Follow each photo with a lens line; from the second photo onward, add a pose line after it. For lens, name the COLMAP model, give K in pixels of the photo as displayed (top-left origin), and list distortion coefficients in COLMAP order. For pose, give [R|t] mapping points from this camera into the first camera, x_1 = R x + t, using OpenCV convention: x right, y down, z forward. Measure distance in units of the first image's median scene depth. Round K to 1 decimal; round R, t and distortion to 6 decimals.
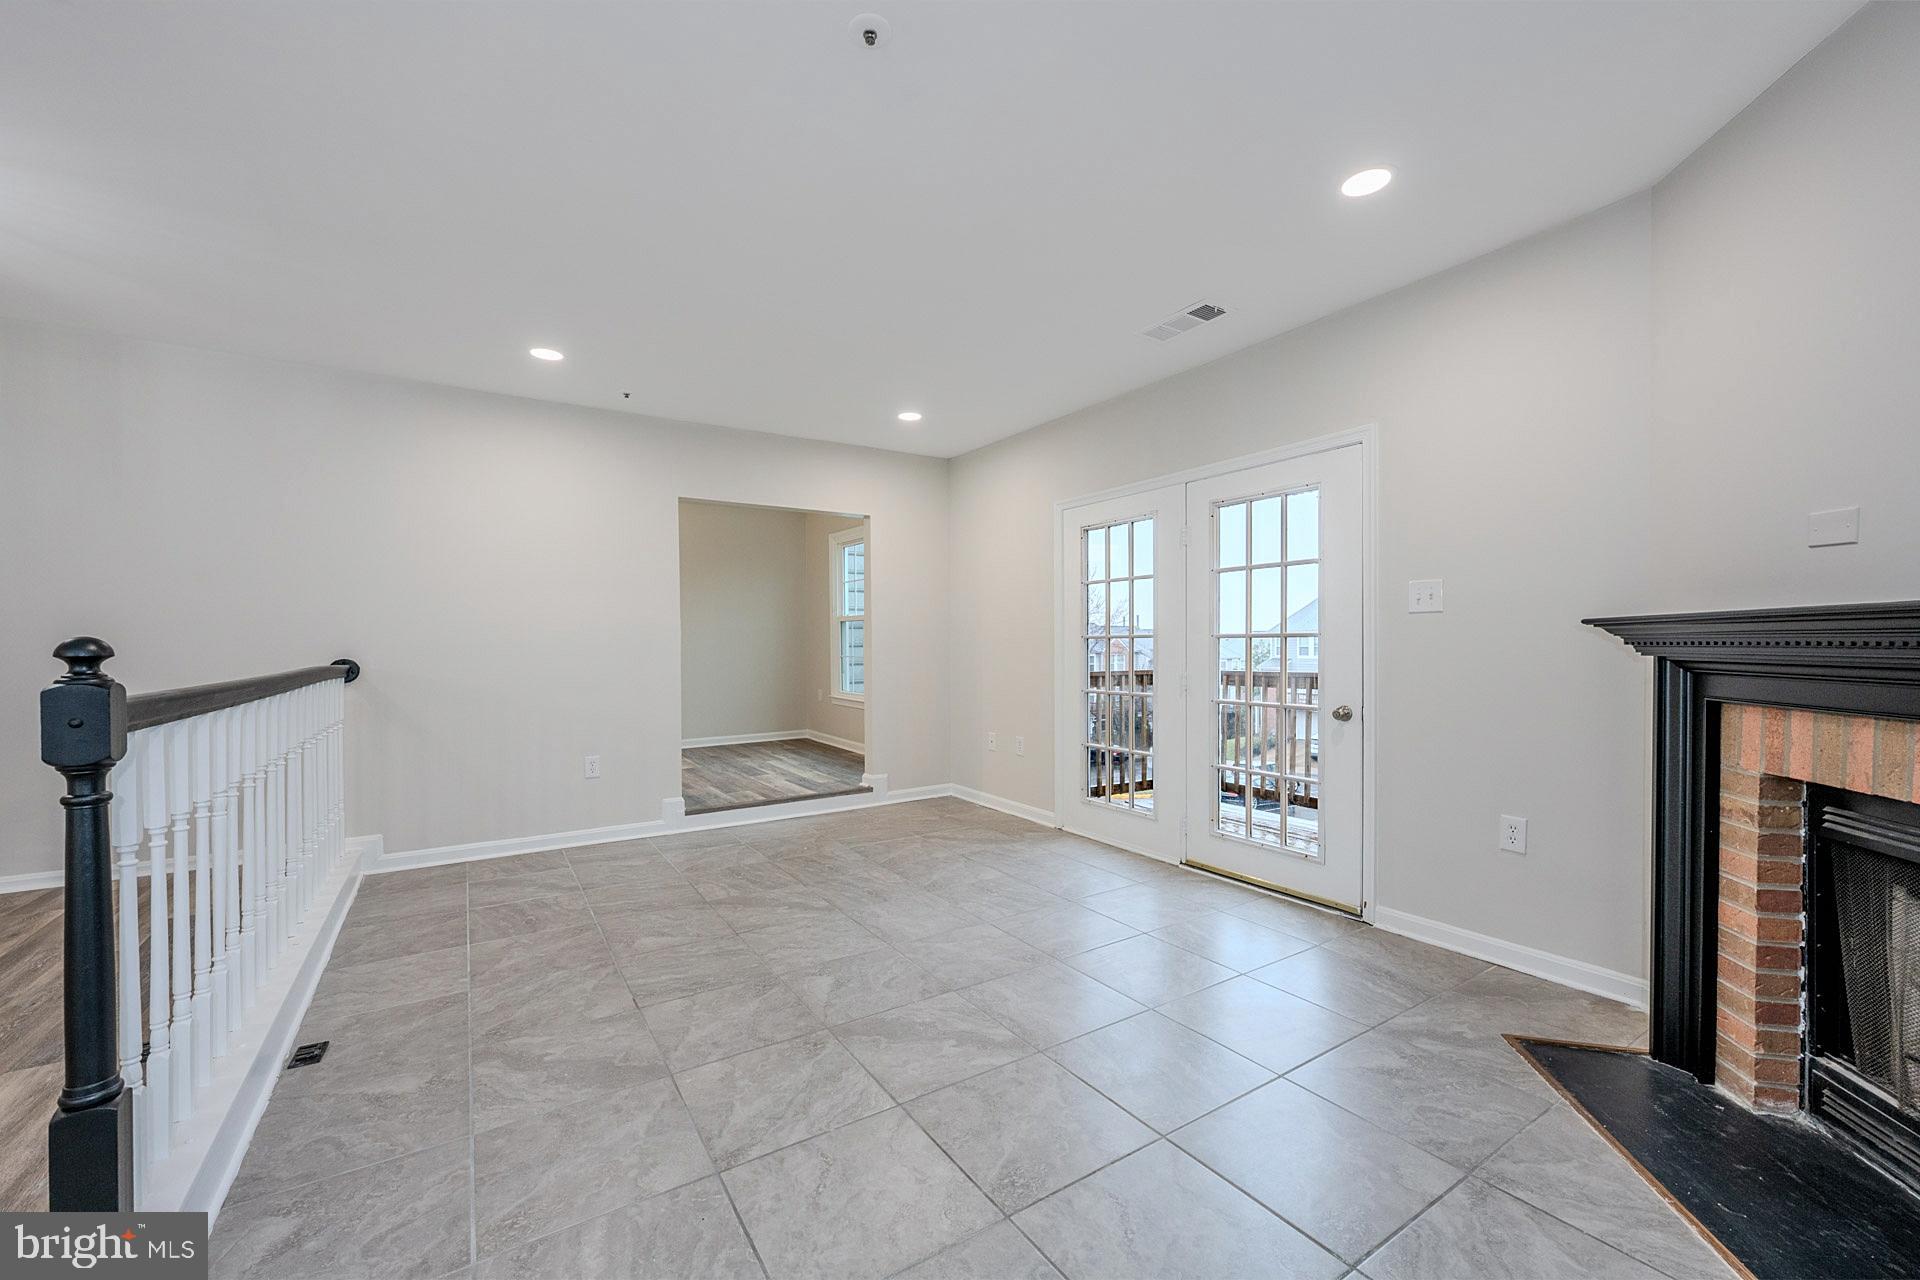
lens RADIAL K [[771.3, 0, 949.3], [0, 771.3, 651.3], [0, 0, 1]] dist [-0.000436, 0.000257]
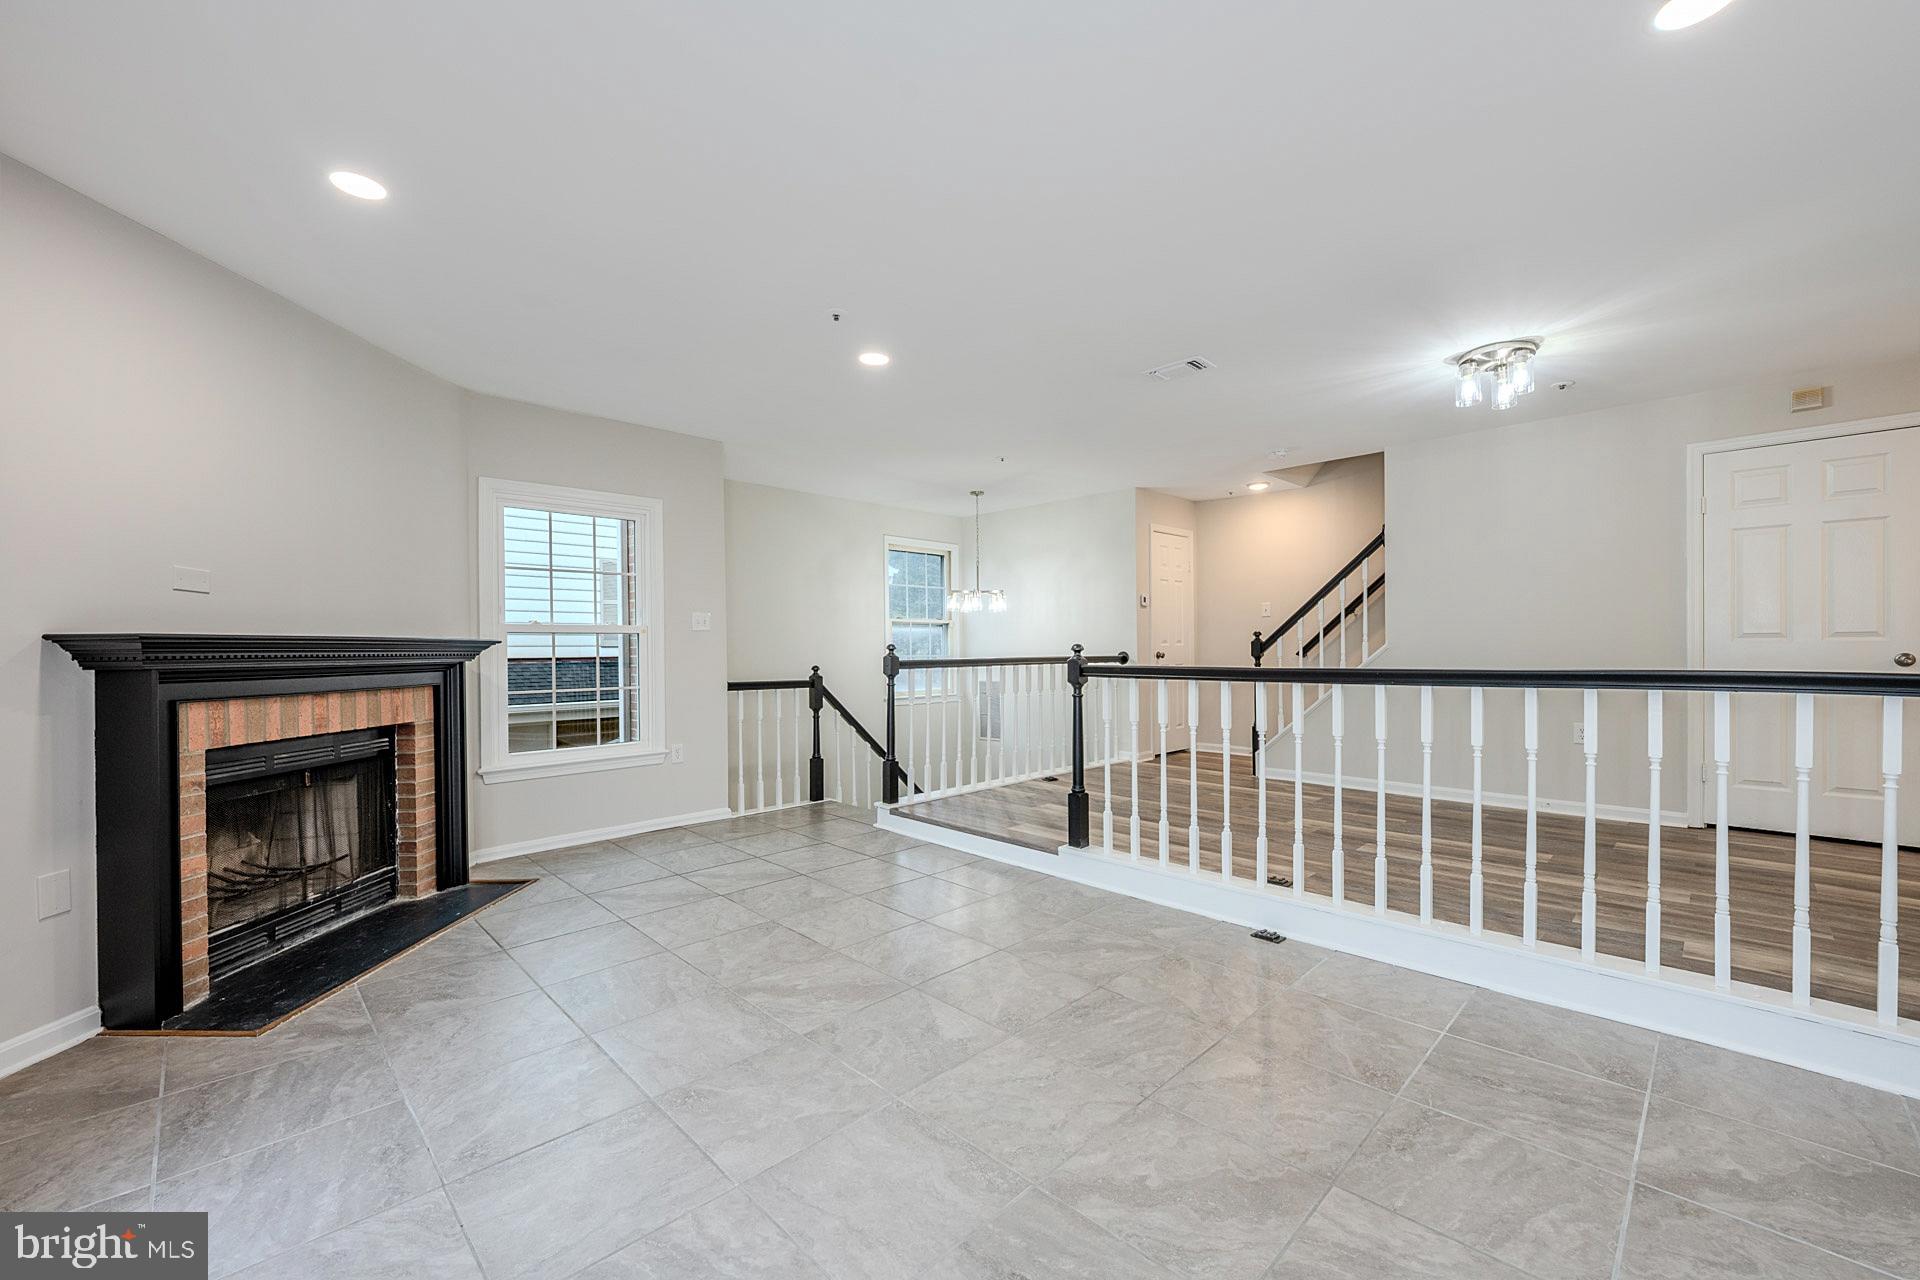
lens RADIAL K [[771.3, 0, 949.3], [0, 771.3, 651.3], [0, 0, 1]] dist [-0.000436, 0.000257]
pose [[-0.979095, 0.014238, -0.202906, 0.012616], [0.011335, 0.999816, 0.015463, -0.022823], [0.203088, 0.012840, -0.979076, 2.227210]]
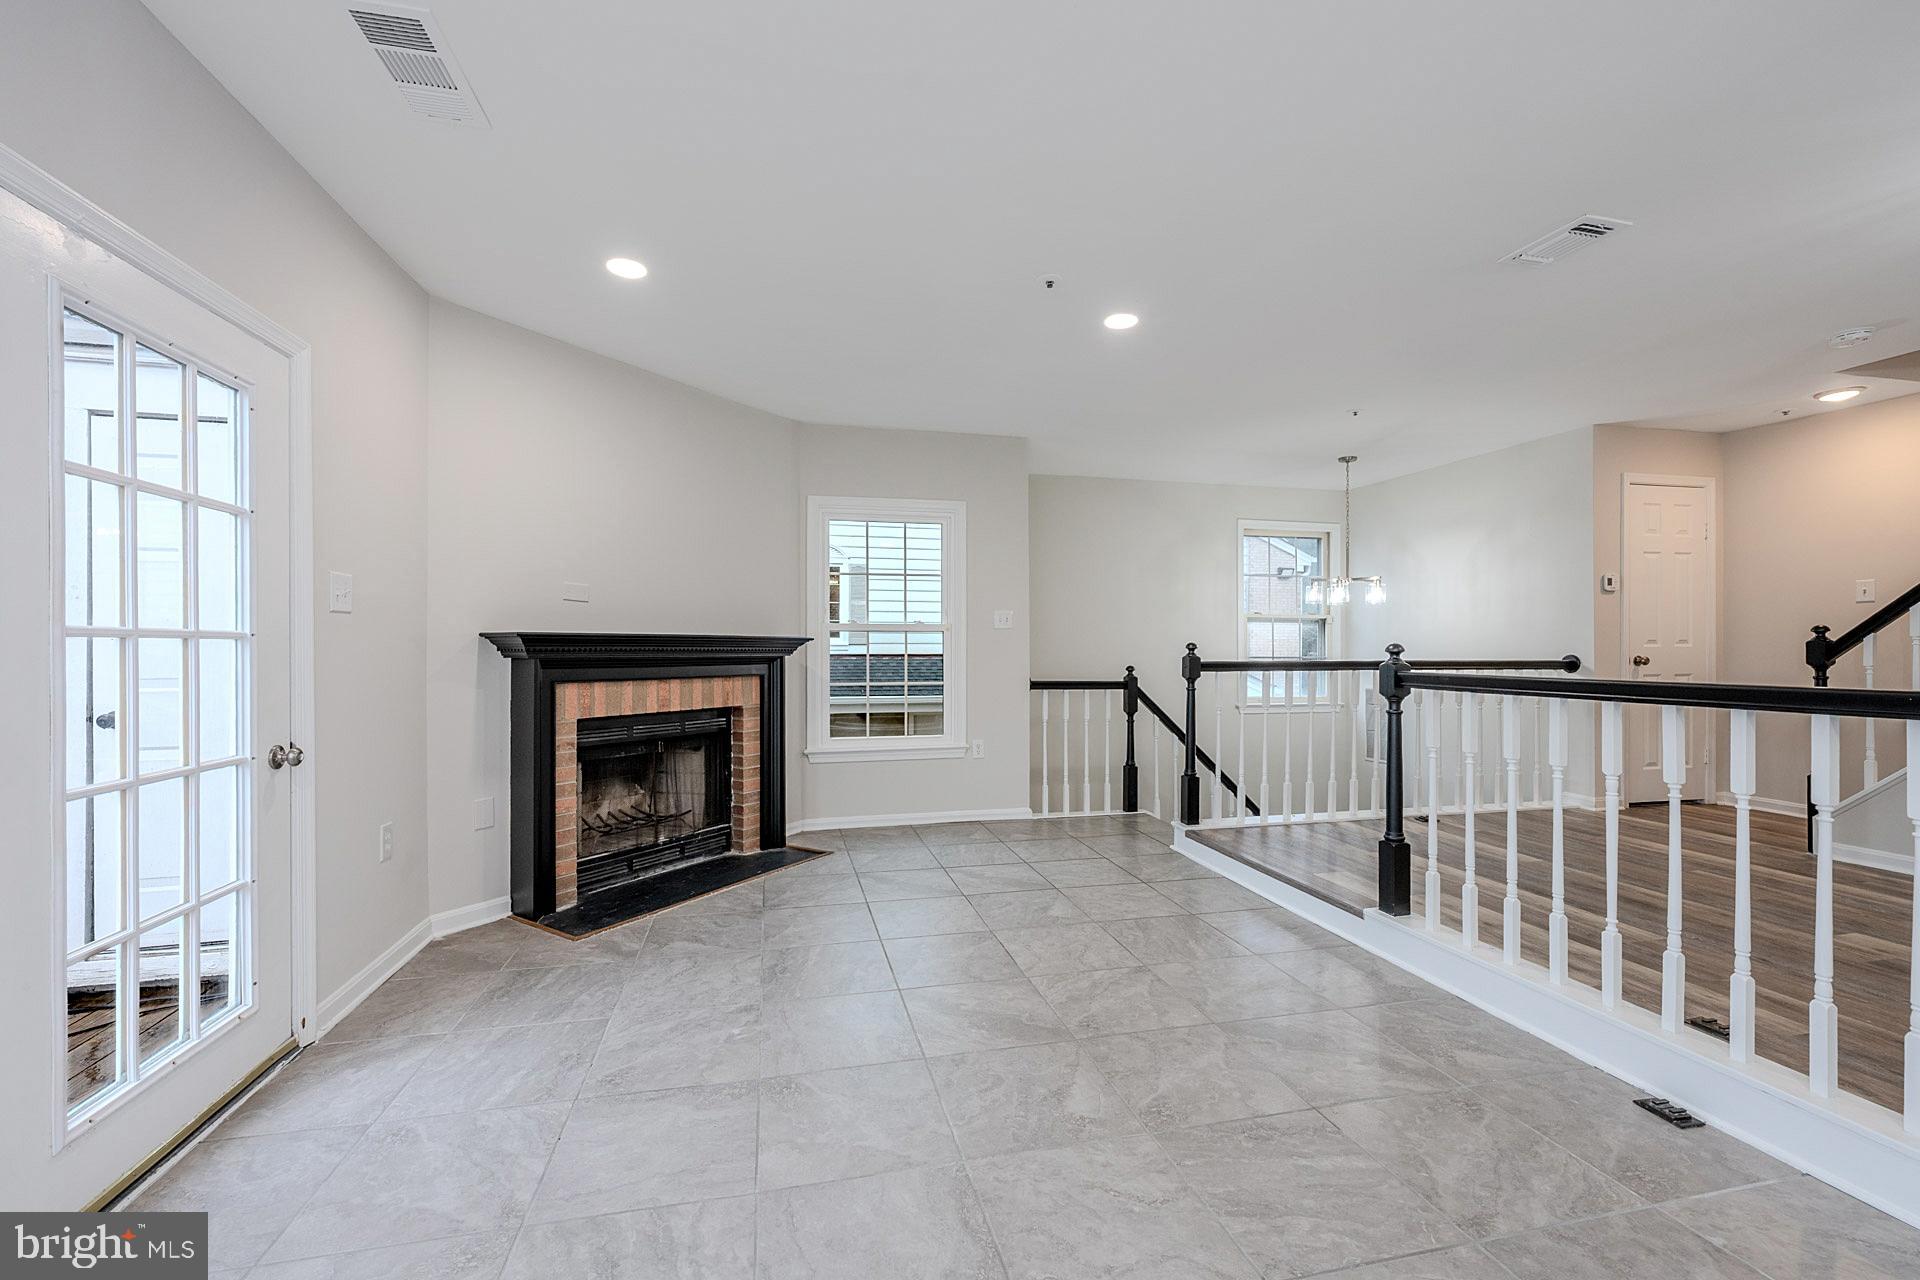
lens RADIAL K [[785.3, 0, 941.5], [0, 785.3, 649.2], [0, 0, 1]] dist [-0.000321, 0.000110]
pose [[-0.940132, 0.004527, 0.340781, -0.357795], [0.008237, 0.999921, 0.009442, -0.018976], [-0.340712, 0.011684, -0.940095, 2.096135]]
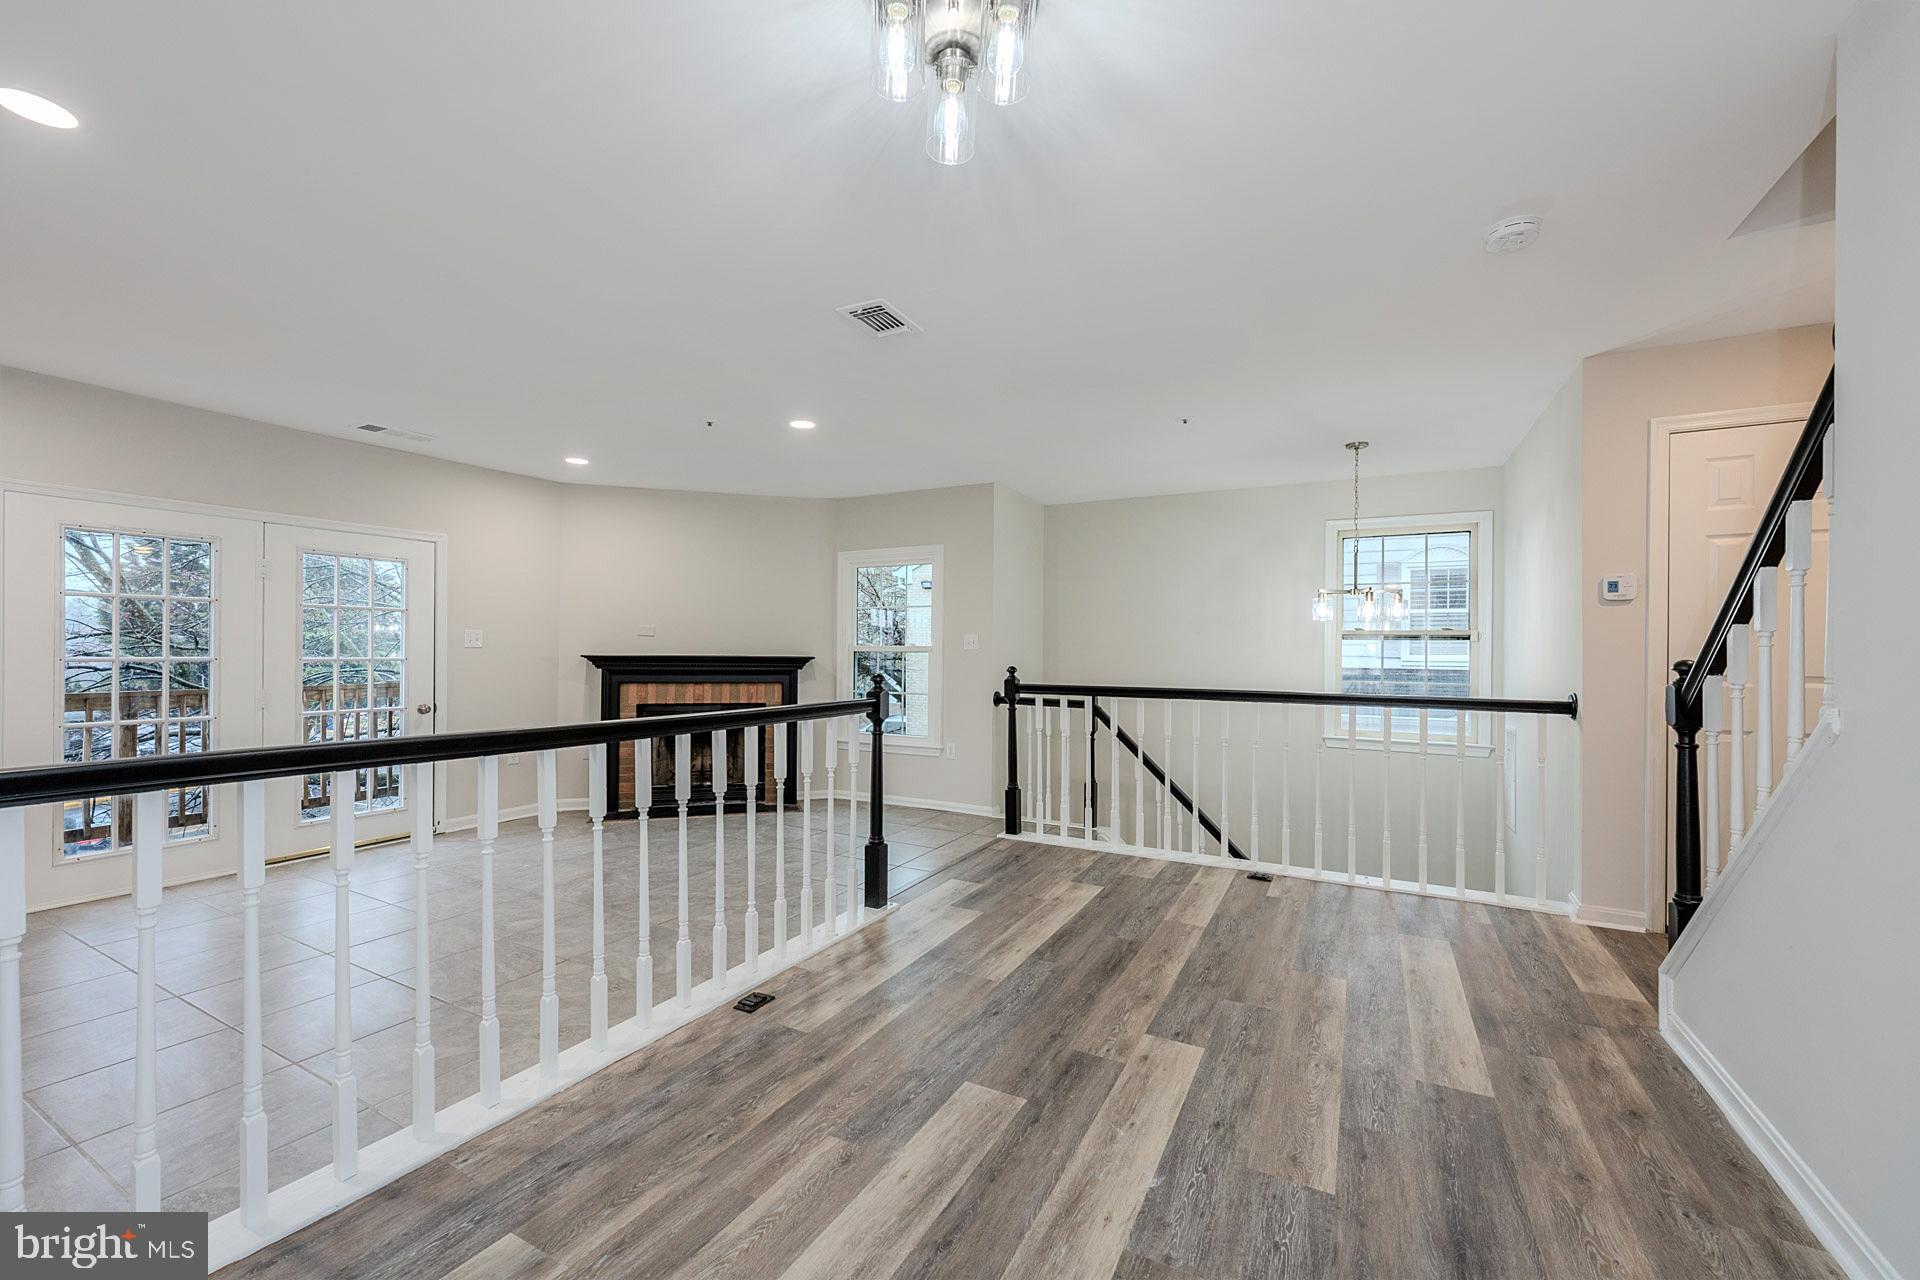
lens RADIAL K [[785.3, 0, 941.5], [0, 785.3, 649.2], [0, 0, 1]] dist [-0.000321, 0.000110]
pose [[-0.470339, 0.004810, 0.882473, -2.086992], [0.001136, 0.999988, -0.004845, -0.047668], [-0.882485, -0.001277, -0.470339, 1.200102]]
